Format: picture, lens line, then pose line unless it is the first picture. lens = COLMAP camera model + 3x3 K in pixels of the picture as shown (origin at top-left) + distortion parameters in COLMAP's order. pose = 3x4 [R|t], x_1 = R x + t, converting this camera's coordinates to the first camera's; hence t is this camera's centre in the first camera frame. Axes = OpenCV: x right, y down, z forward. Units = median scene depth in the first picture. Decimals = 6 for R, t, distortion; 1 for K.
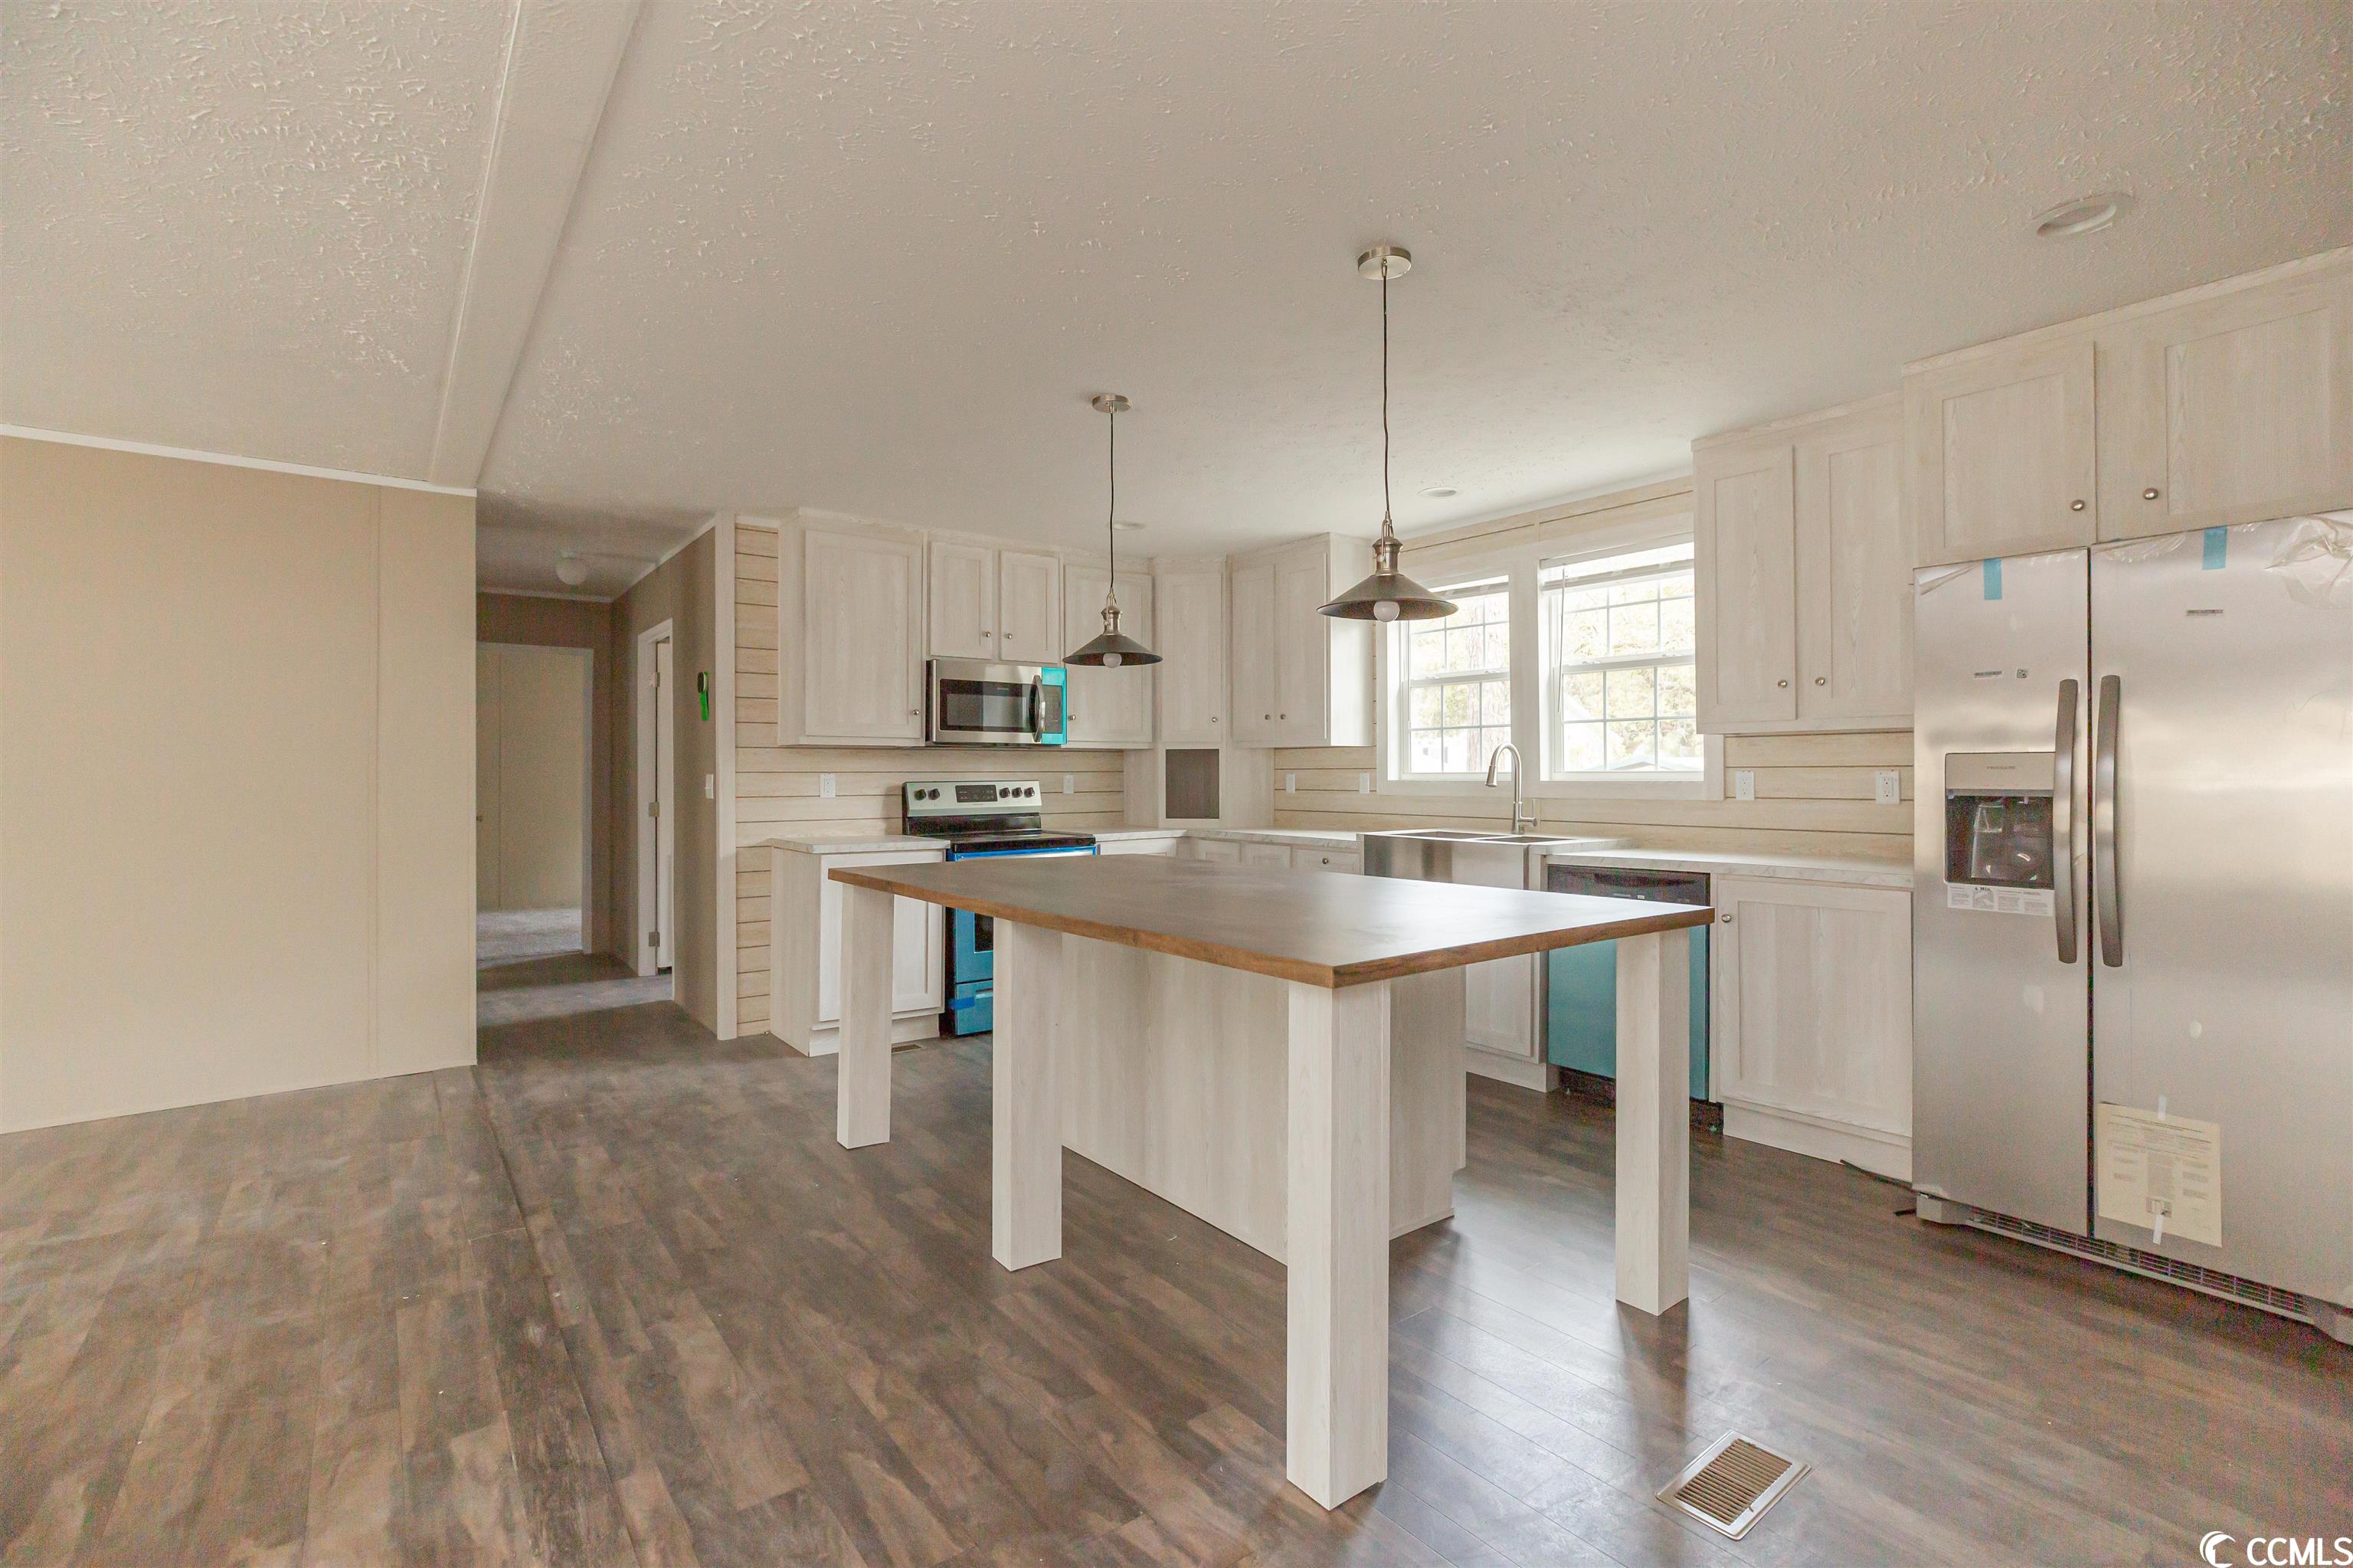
lens RADIAL K [[1065.3, 0, 1184.8], [0, 1065.3, 774.5], [0, 0, 1]] dist [-0.025471, 0.013114]
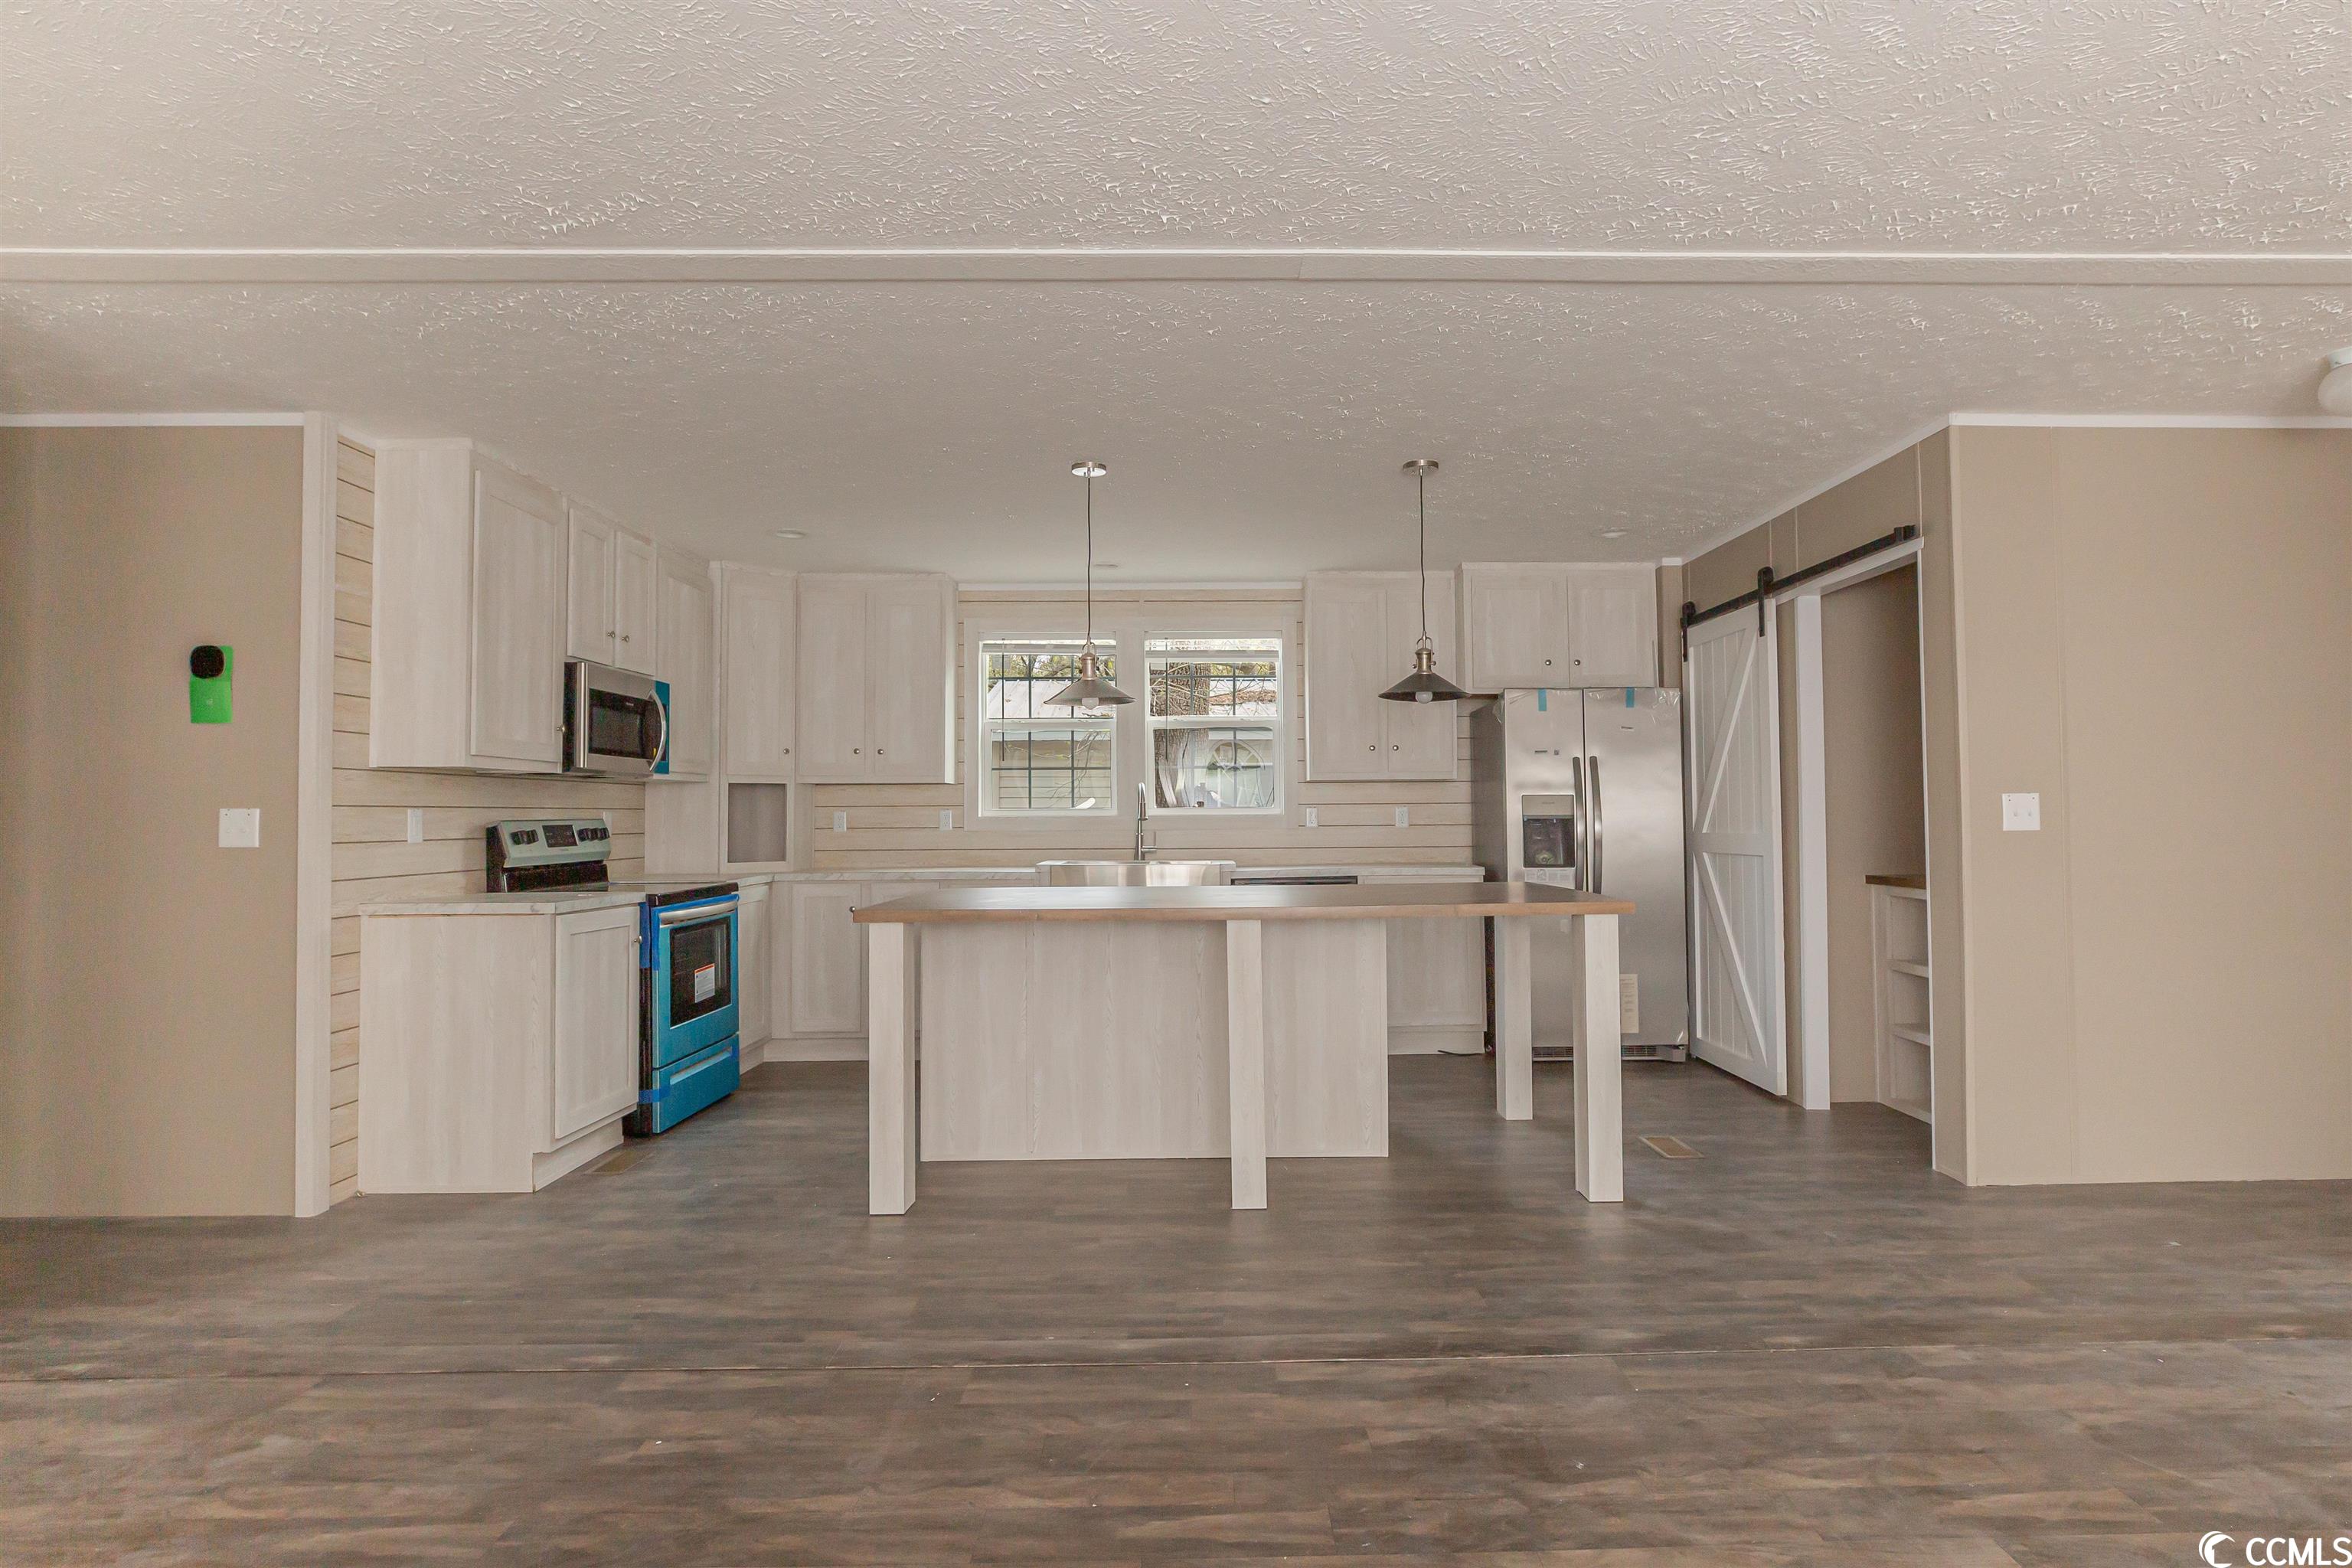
lens RADIAL K [[1232.5, 0, 1216.3], [0, 1232.5, 801.5], [0, 0, 1]] dist [-0.012616, 0.001834]
pose [[0.596228, 0.006488, 0.802789, -0.675216], [0.005983, 0.999904, -0.012525, 0.007441], [-0.802793, 0.012271, 0.596131, 0.094055]]
